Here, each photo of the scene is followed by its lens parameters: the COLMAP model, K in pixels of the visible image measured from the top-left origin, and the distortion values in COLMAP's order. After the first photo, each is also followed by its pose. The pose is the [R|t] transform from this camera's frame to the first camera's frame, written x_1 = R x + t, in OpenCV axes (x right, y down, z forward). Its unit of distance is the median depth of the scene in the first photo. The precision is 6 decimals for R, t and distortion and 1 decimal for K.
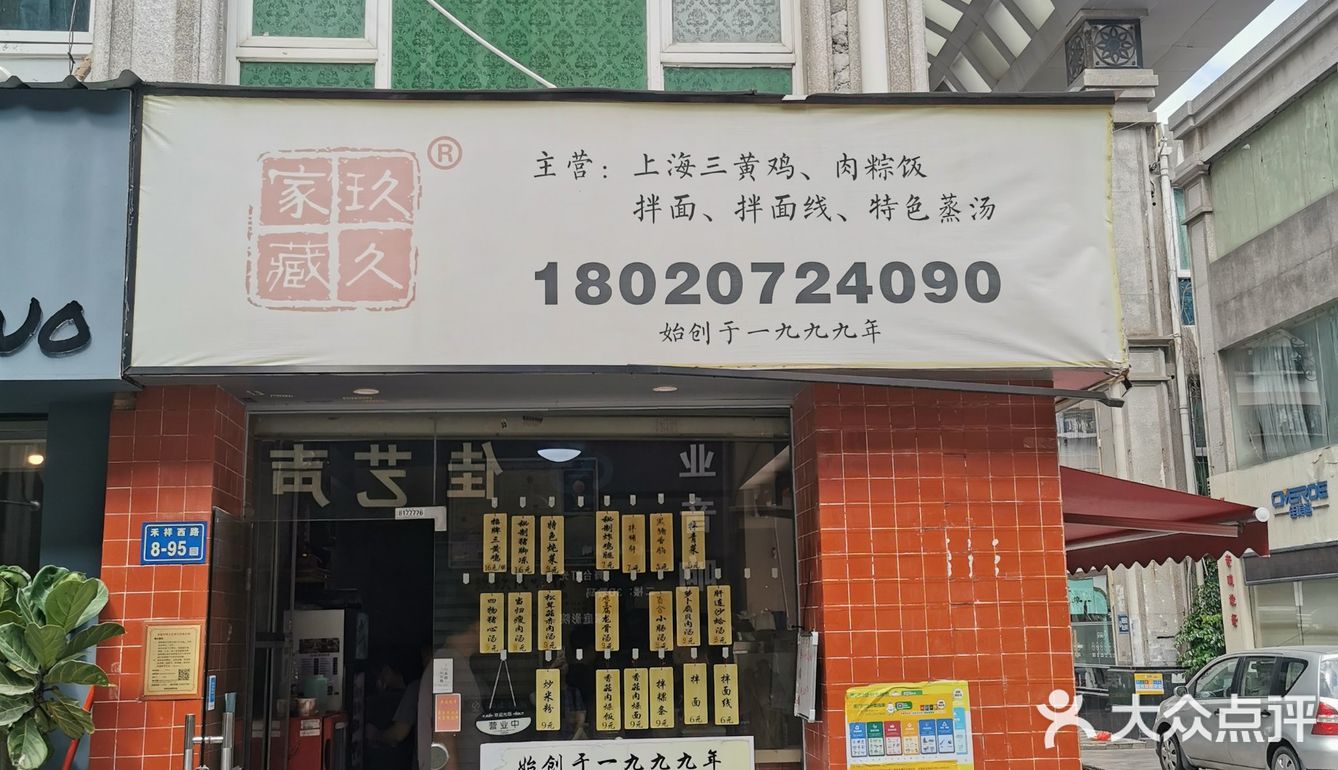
lens RADIAL K [[1415.5, 0, 669.8], [0, 1415.5, 387.5], [0, 0, 1]] dist [-0.002728, 0.000000]
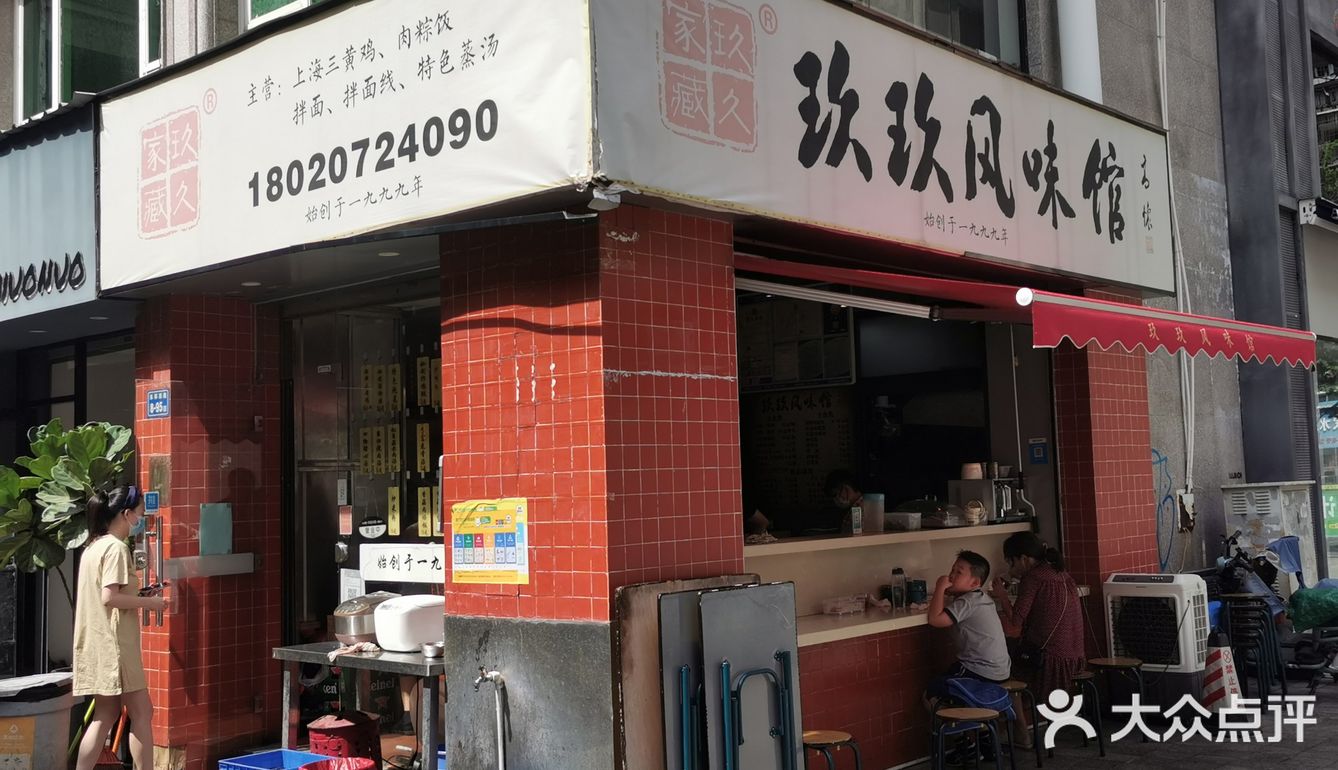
lens RADIAL K [[1406.9, 0, 668.4], [0, 1406.9, 378.1], [0, 0, 1]] dist [0.025162, 0.000000]
pose [[0.687707, -0.055724, -0.723846, 1.058645], [0.143189, 0.987876, 0.059991, 0.069768], [0.711727, -0.144903, 0.687348, 0.361228]]
